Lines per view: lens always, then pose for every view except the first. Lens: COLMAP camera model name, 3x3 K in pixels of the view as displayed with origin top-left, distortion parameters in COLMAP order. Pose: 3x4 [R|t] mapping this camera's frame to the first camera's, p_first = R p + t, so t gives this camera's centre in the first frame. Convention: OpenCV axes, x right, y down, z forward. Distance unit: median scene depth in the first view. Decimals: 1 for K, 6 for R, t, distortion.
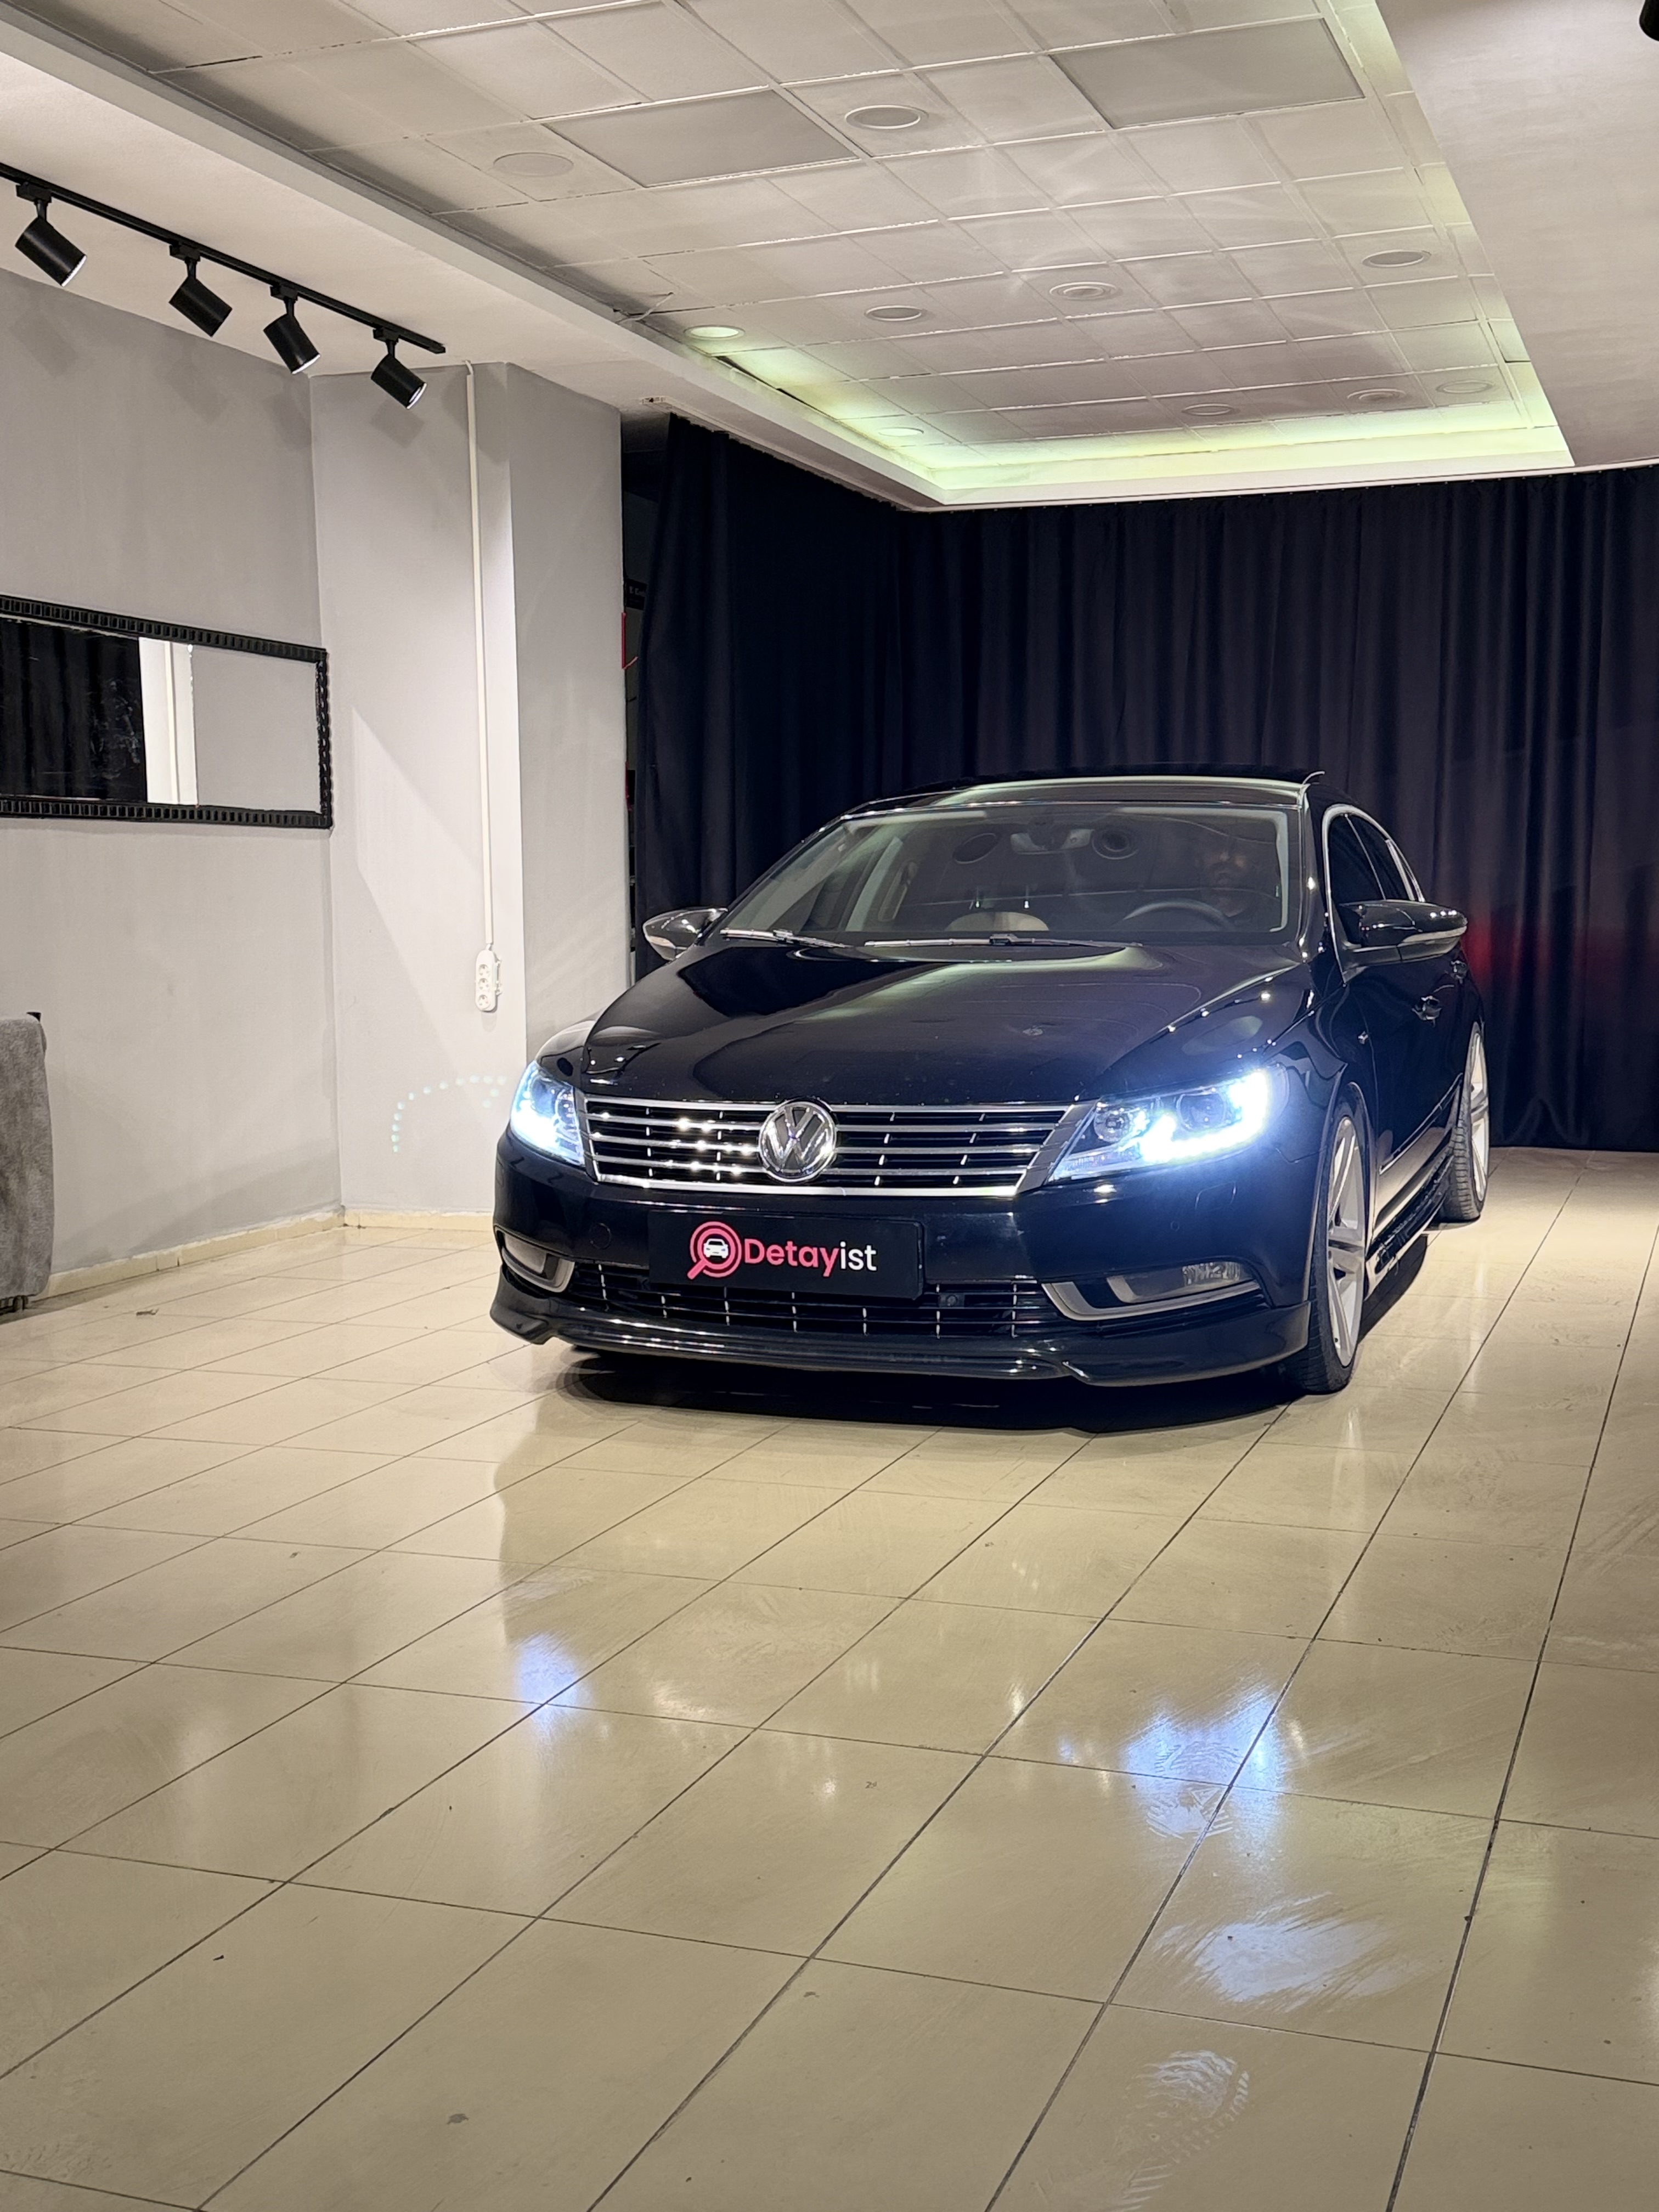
lens RADIAL K [[2391.5, 0, 814.8], [0, 2391.5, 1123.1], [0, 0, 1]] dist [0.105368, 0.000000]
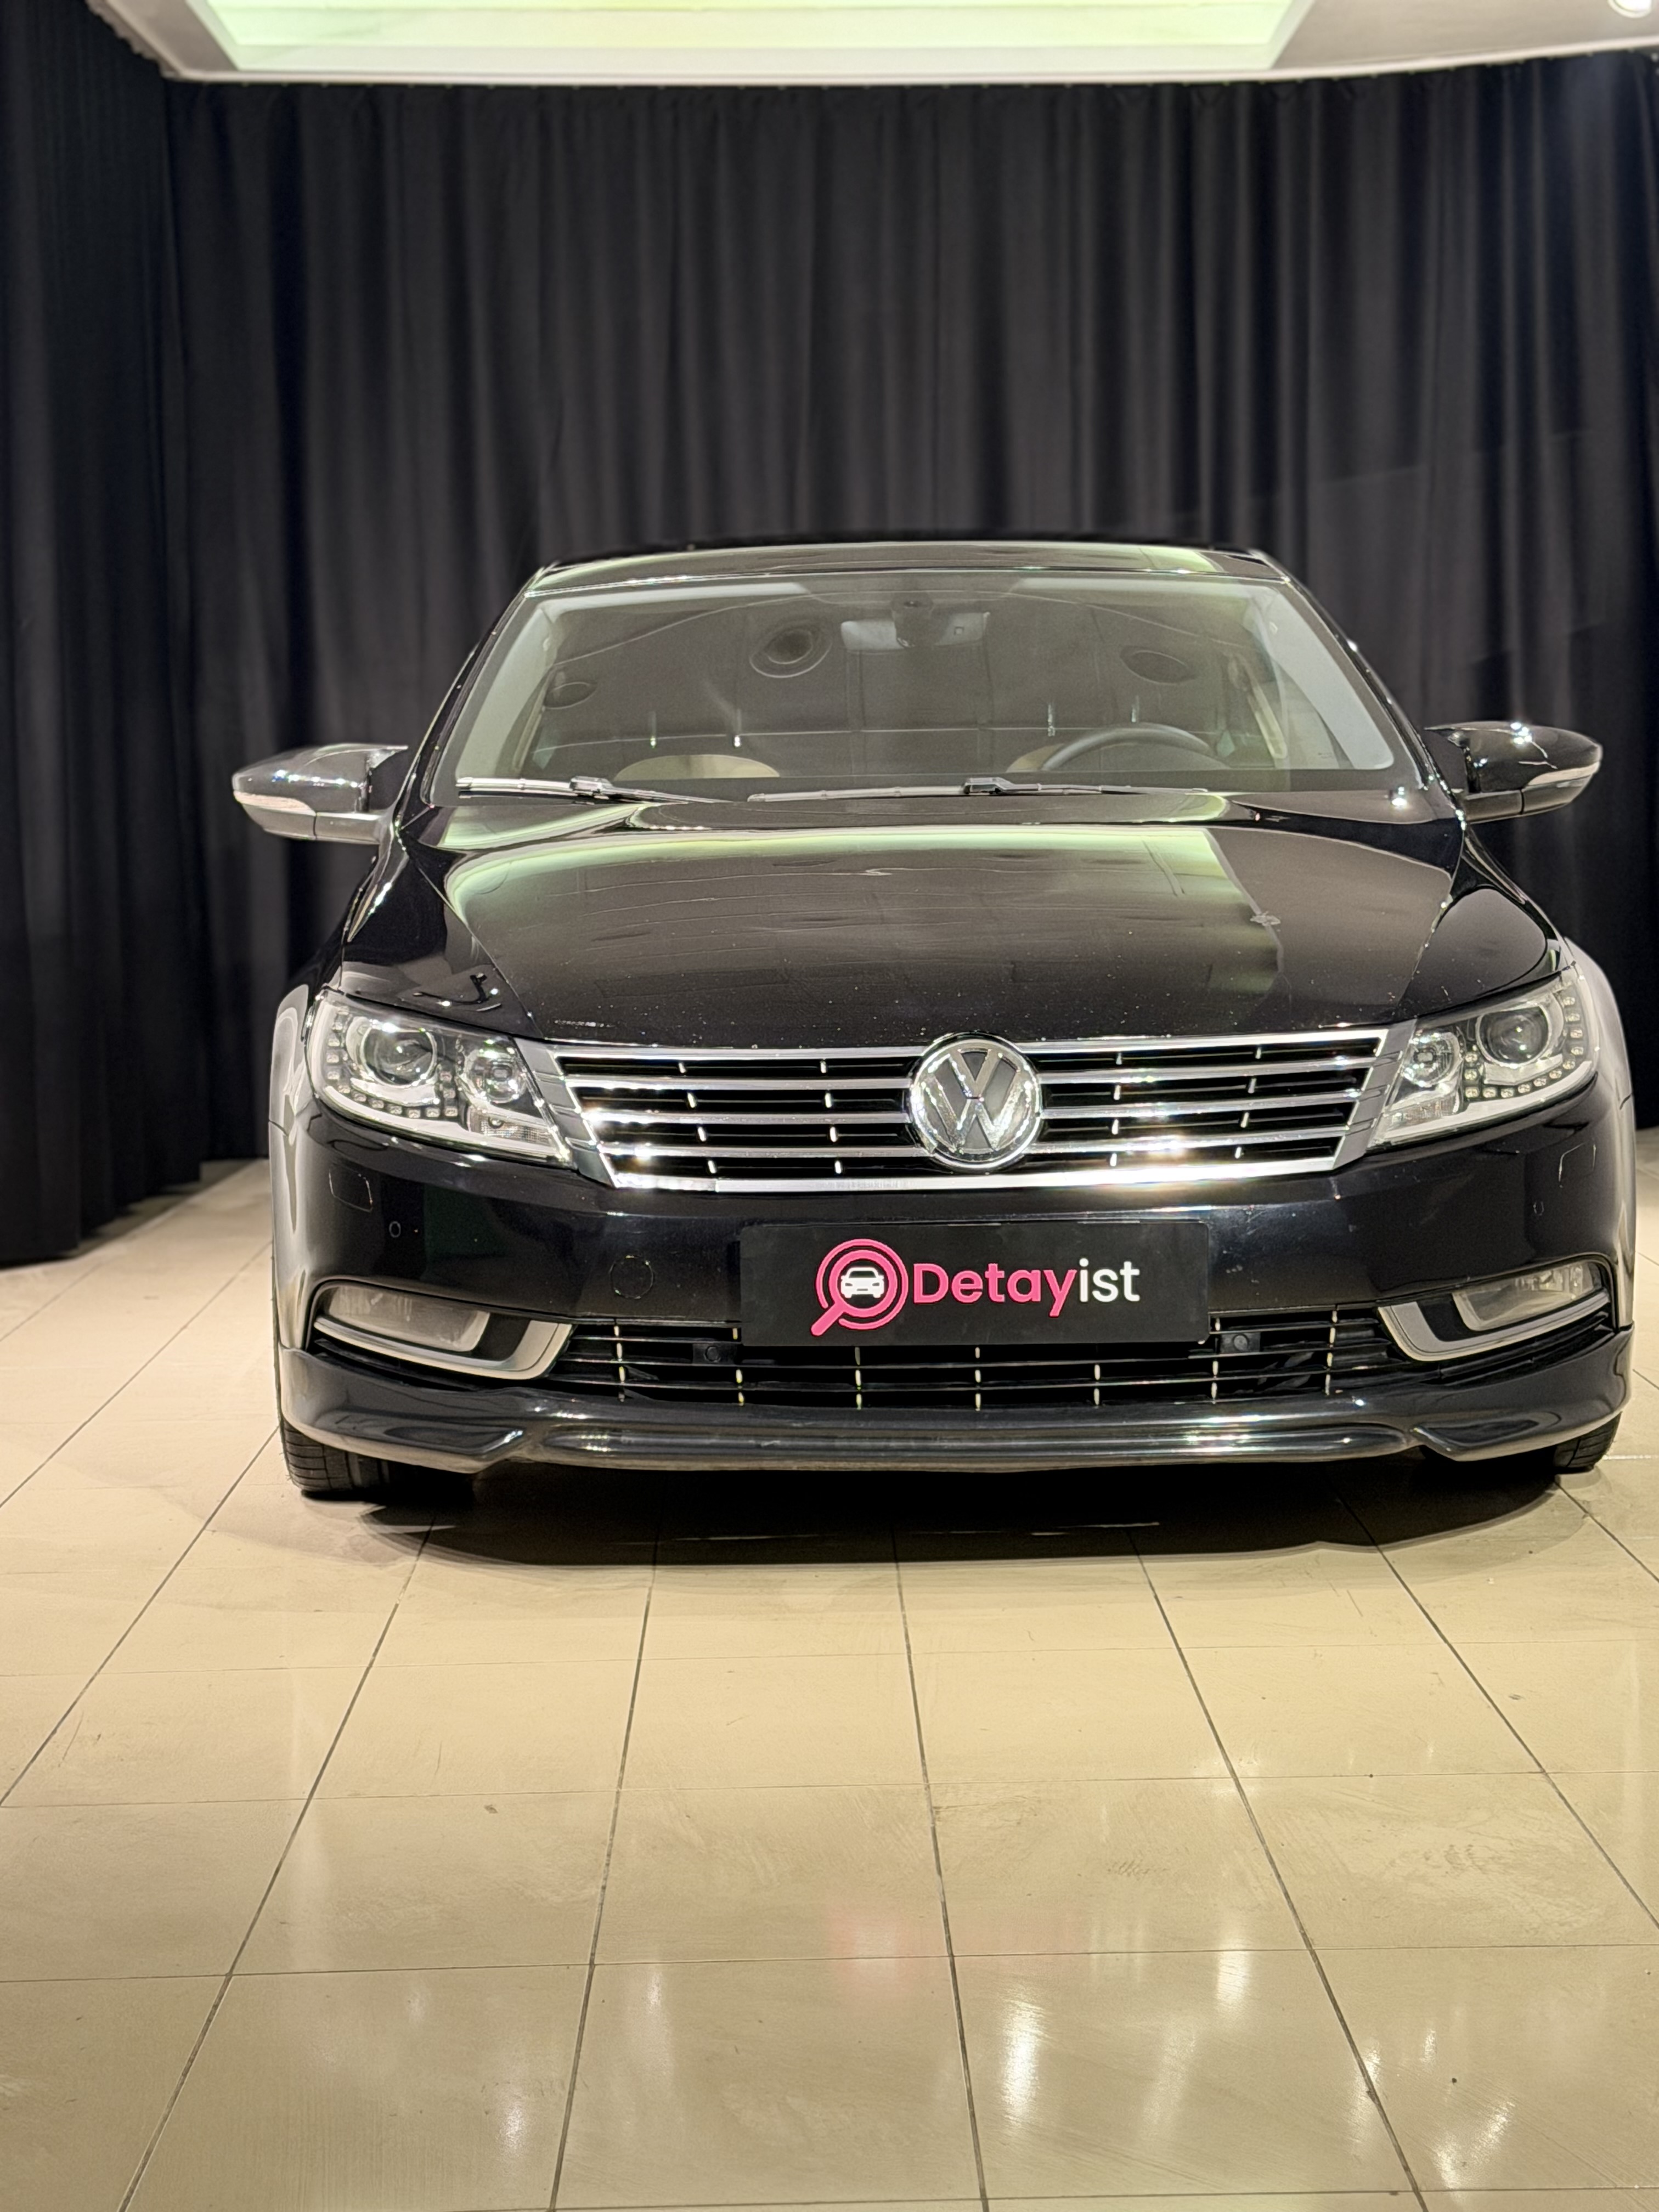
lens RADIAL K [[4202.2, 0, 818.4], [0, 4202.2, 1106.5], [0, 0, 1]] dist [0.121200, 0.000000]
pose [[0.933787, -0.038258, 0.355777, -0.410001], [0.043651, 0.999021, -0.007141, 0.013898], [-0.355156, 0.022198, 0.934544, -0.000270]]
